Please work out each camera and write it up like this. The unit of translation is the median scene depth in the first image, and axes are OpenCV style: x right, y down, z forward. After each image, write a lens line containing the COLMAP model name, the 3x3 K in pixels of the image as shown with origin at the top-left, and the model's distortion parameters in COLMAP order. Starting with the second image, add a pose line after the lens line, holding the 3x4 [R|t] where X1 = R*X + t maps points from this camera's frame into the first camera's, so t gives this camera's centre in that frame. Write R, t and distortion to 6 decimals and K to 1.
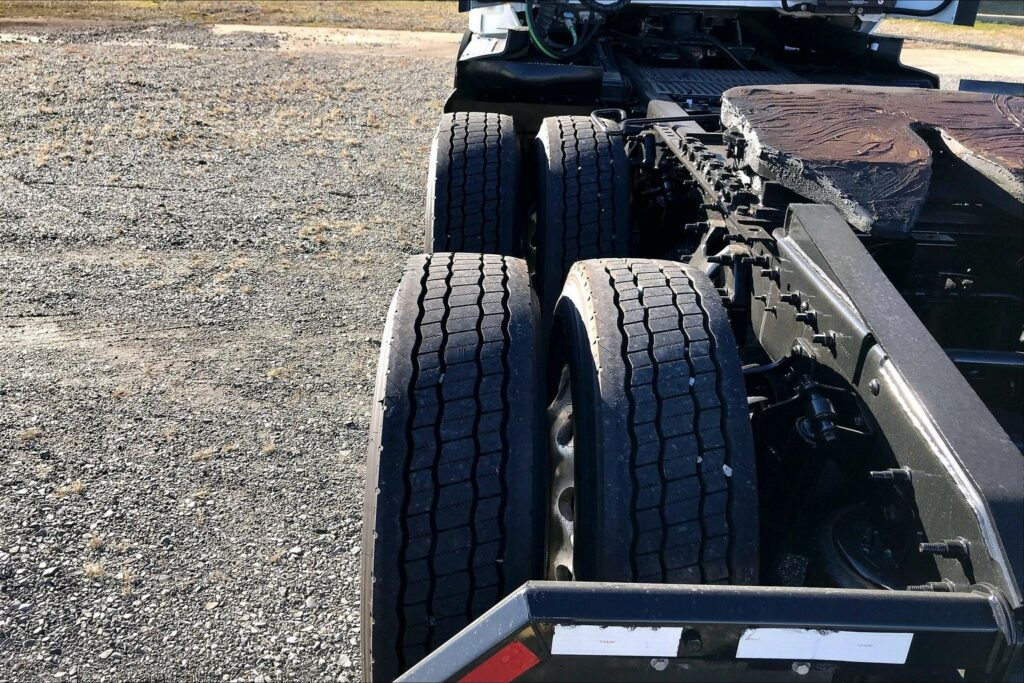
lens RADIAL K [[827.3, 0, 510.7], [0, 827.3, 343.3], [0, 0, 1]] dist [0.035511, -0.029618]
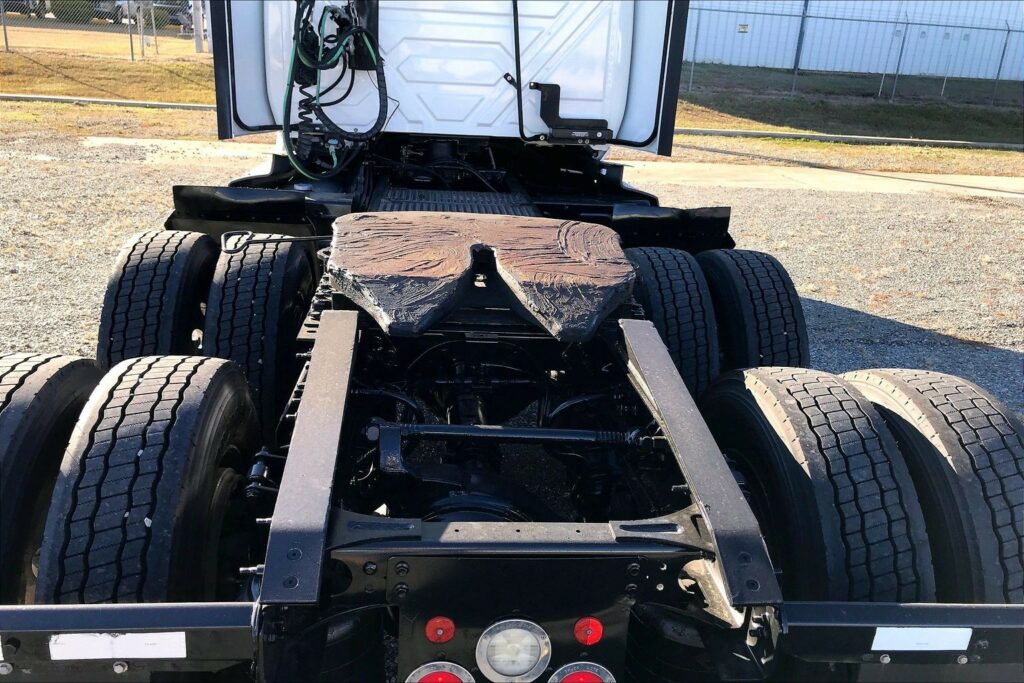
lens RADIAL K [[827.3, 0, 511.2], [0, 827.3, 346.8], [0, 0, 1]] dist [0.035511, -0.029618]
pose [[0.995614, -0.014351, 0.092454, 0.207081], [0.025010, 0.993028, -0.115194, 0.014456], [-0.090156, 0.117001, 0.989031, -0.097463]]
